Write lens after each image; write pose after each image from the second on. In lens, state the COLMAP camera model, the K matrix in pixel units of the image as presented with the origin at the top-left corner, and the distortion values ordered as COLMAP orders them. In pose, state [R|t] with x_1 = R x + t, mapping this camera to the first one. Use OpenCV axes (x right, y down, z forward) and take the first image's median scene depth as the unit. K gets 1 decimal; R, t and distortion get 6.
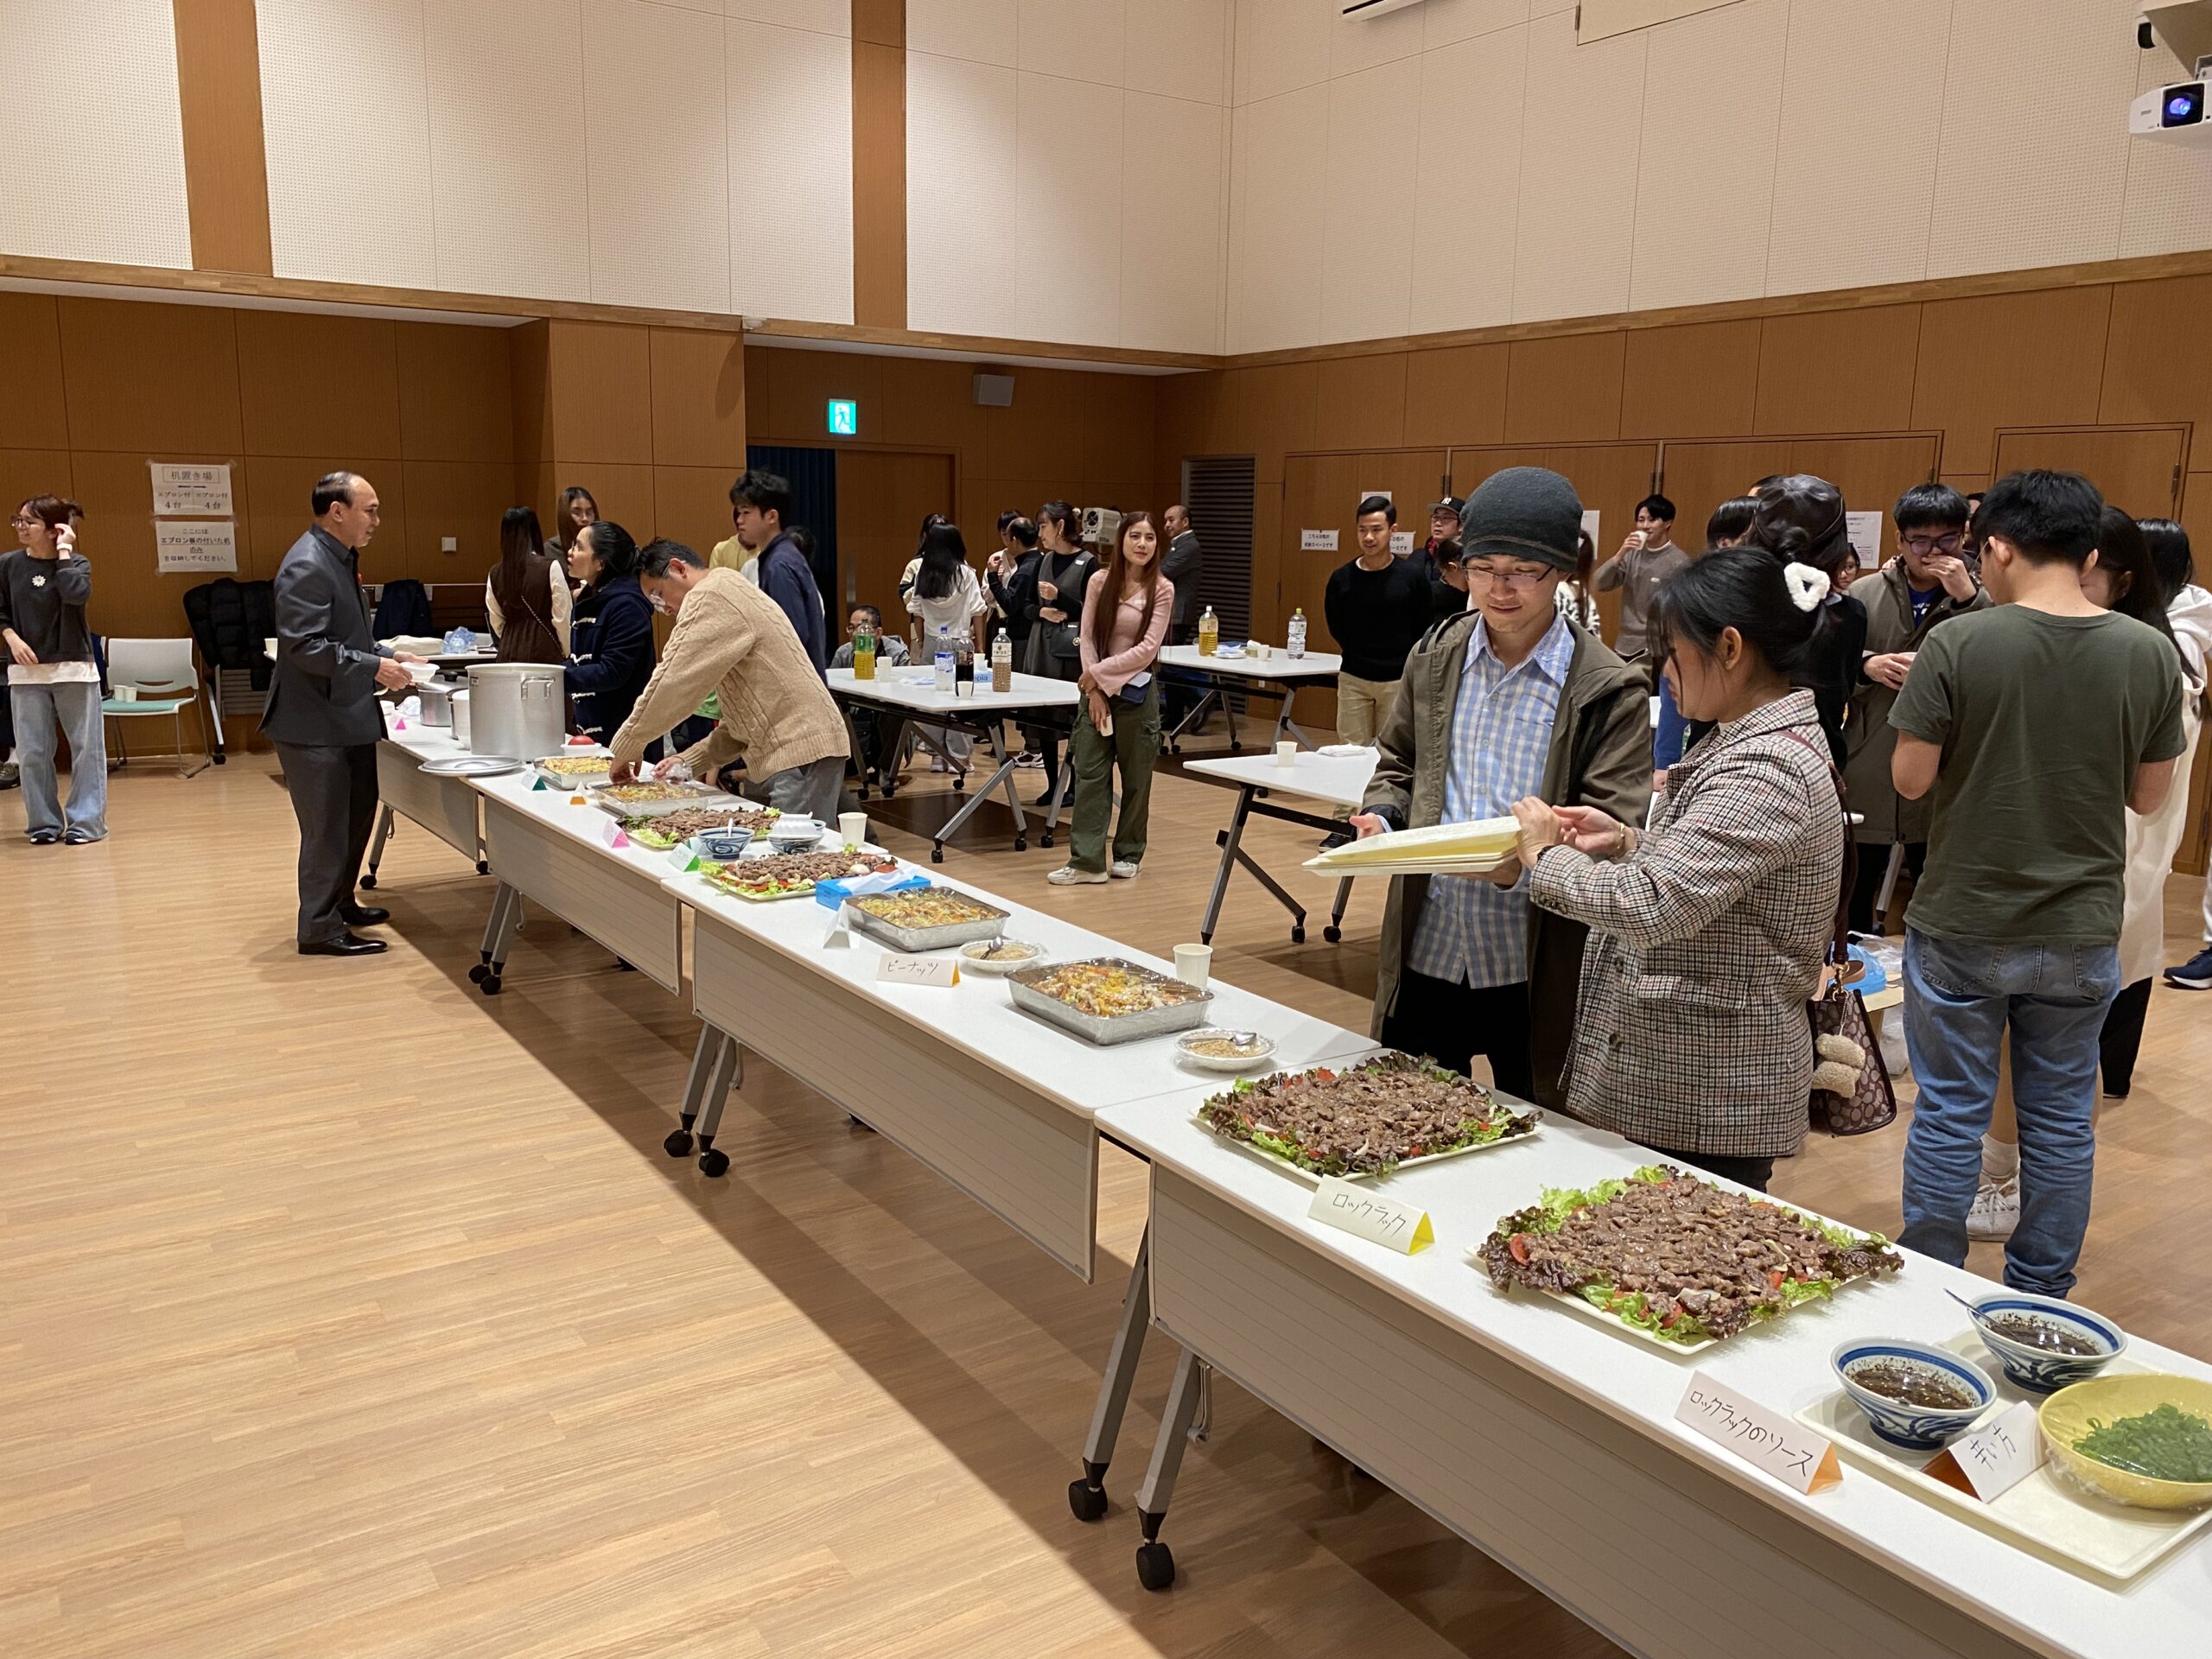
lens RADIAL K [[1698.0, 0, 1091.4], [0, 1698.0, 840.0], [0, 0, 1]] dist [0.013150, -0.030342]
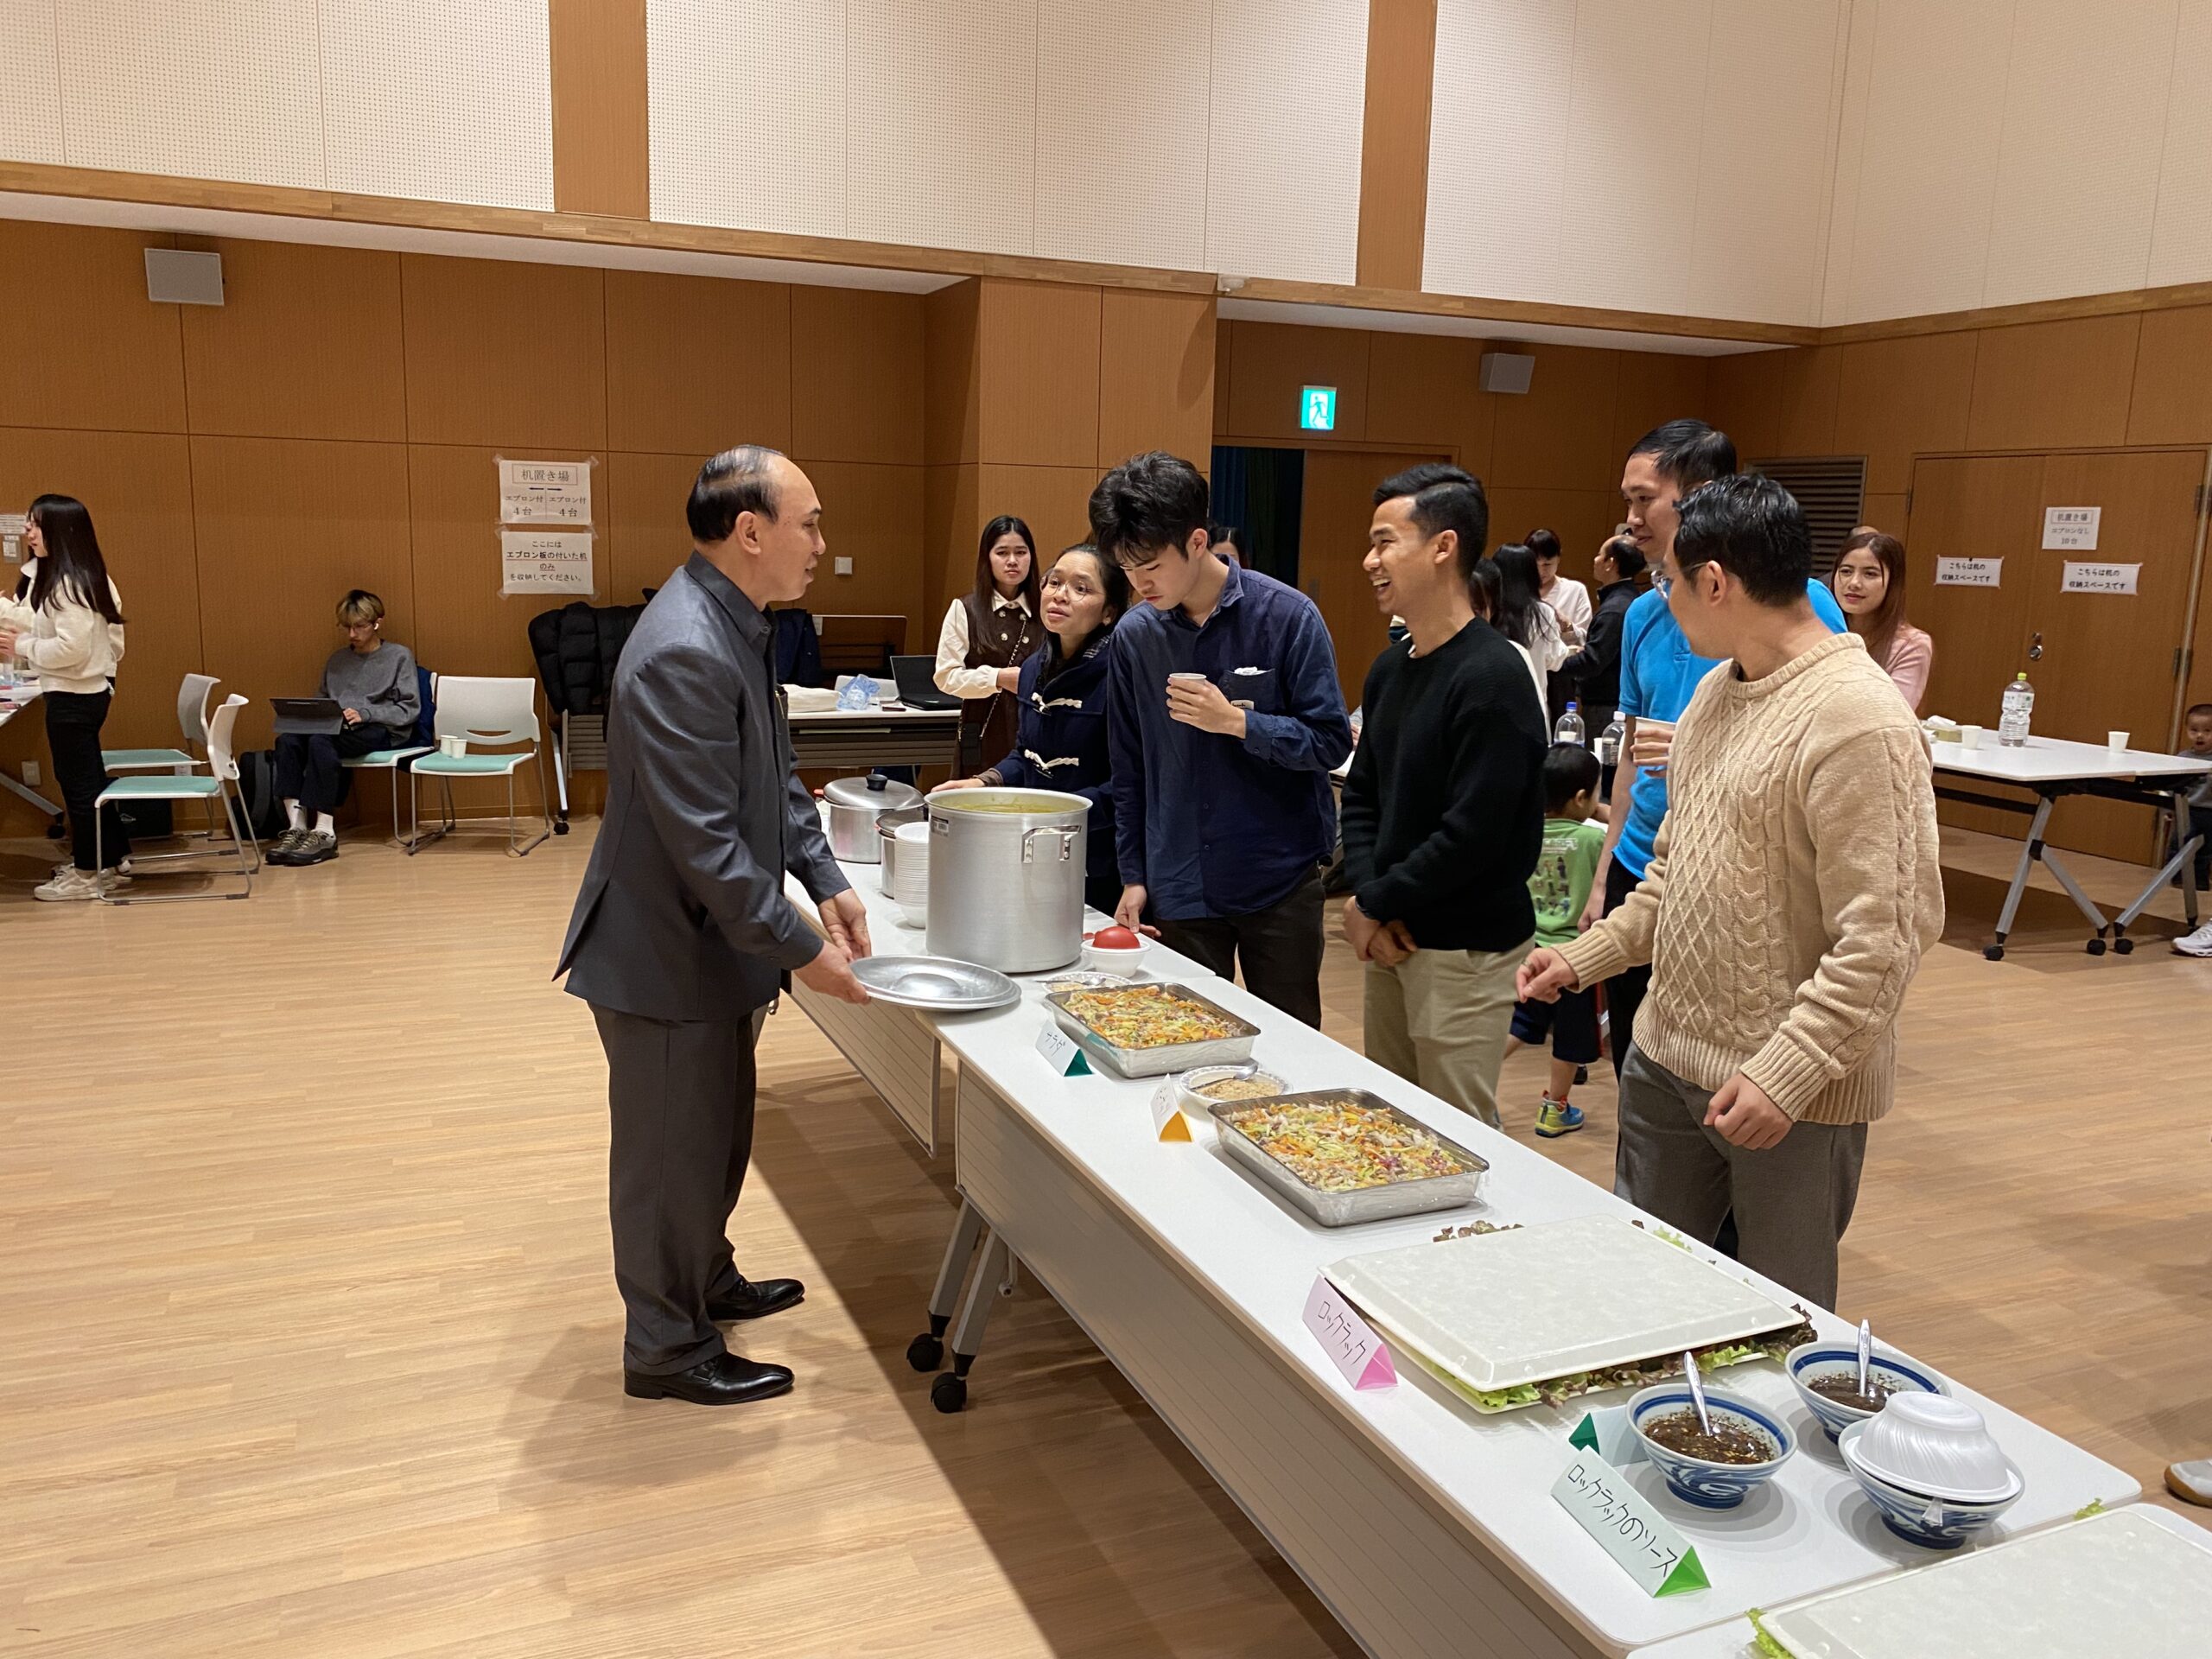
lens RADIAL K [[1698.0, 0, 1114.9], [0, 1698.0, 820.7], [0, 0, 1]] dist [0.013150, -0.030342]
pose [[0.984358, 0.039348, -0.171728, -0.116837], [-0.042342, 0.999008, -0.013803, -0.050468], [0.171015, 0.020859, 0.985048, 0.252147]]
